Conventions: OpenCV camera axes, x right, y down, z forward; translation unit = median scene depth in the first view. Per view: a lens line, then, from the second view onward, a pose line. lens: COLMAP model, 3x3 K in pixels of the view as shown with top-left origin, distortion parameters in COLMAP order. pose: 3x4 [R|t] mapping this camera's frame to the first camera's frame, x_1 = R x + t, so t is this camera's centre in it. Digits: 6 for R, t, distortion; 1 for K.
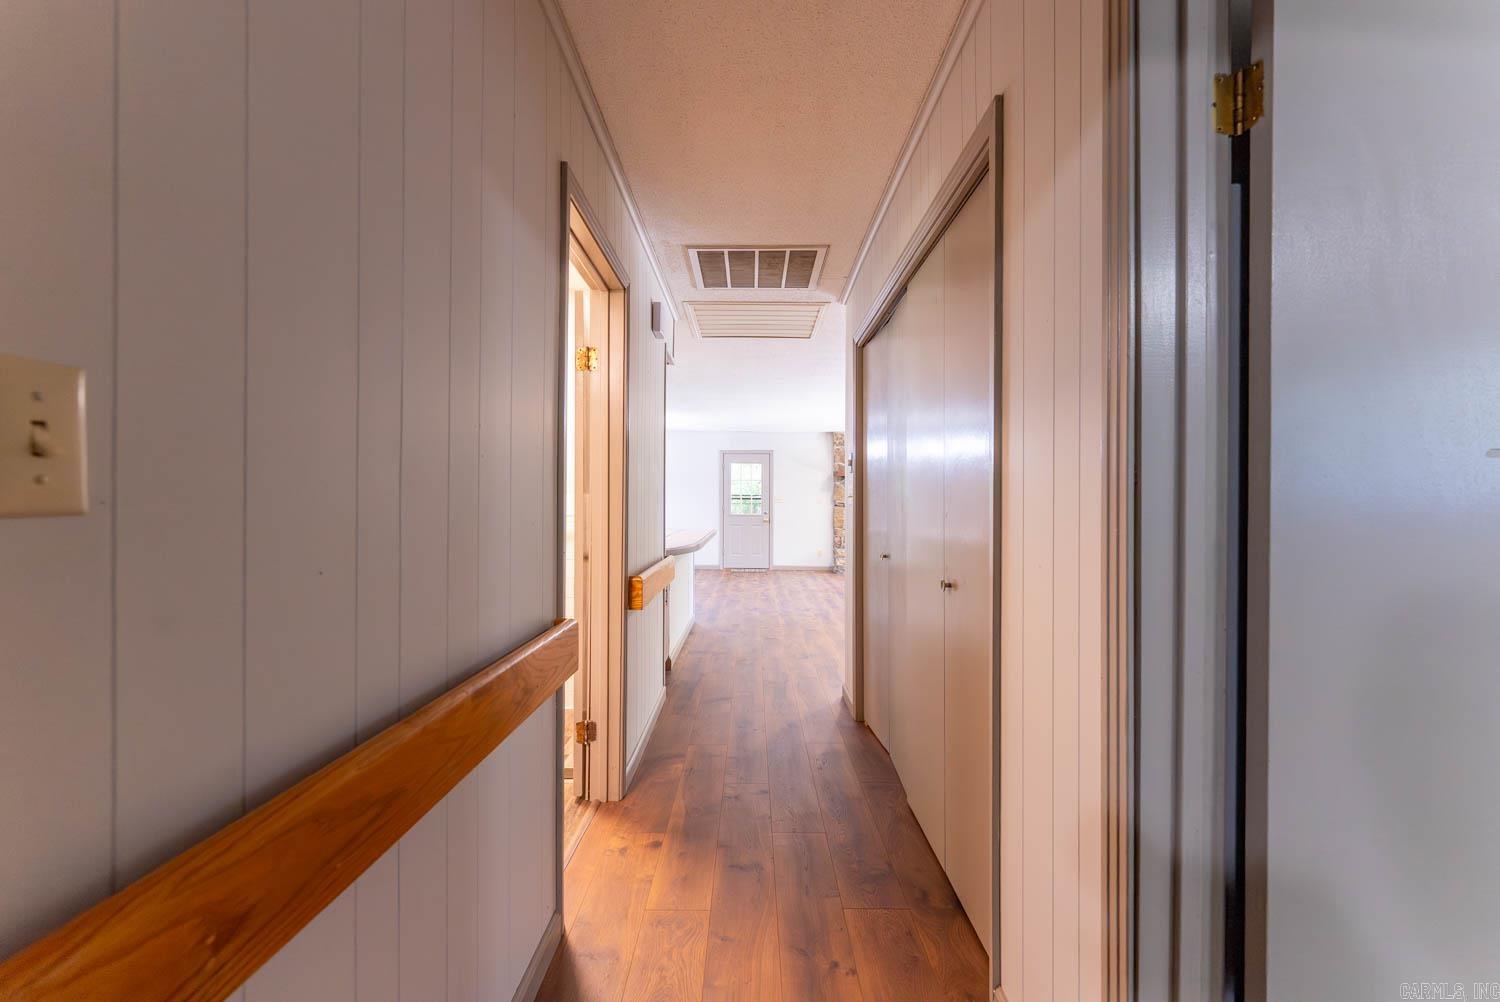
lens RADIAL K [[609.9, 0, 750.0], [0, 609.9, 501.0], [0, 0, 1]] dist [0.002357, -0.000213]
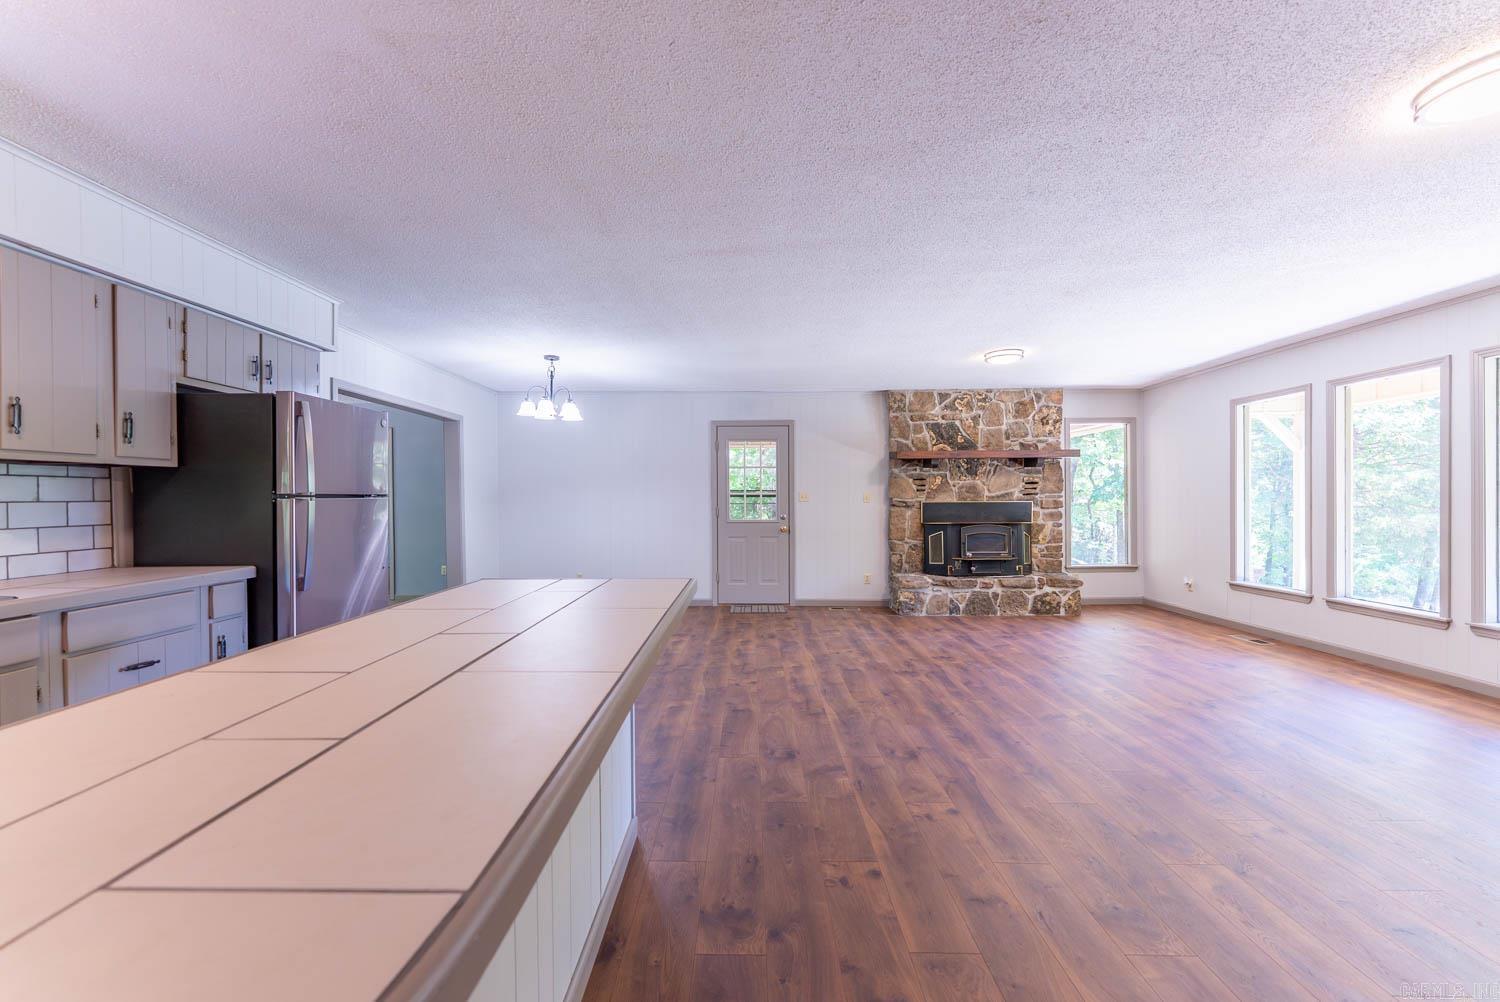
lens RADIAL K [[595.5, 0, 750.0], [0, 595.5, 501.0], [0, 0, 1]] dist [0.000439, -0.000202]
pose [[0.999933, -0.010074, 0.005784, -0.012936], [0.010043, 0.999935, 0.005463, -0.002156], [-0.005839, -0.005404, 0.999968, 0.373753]]
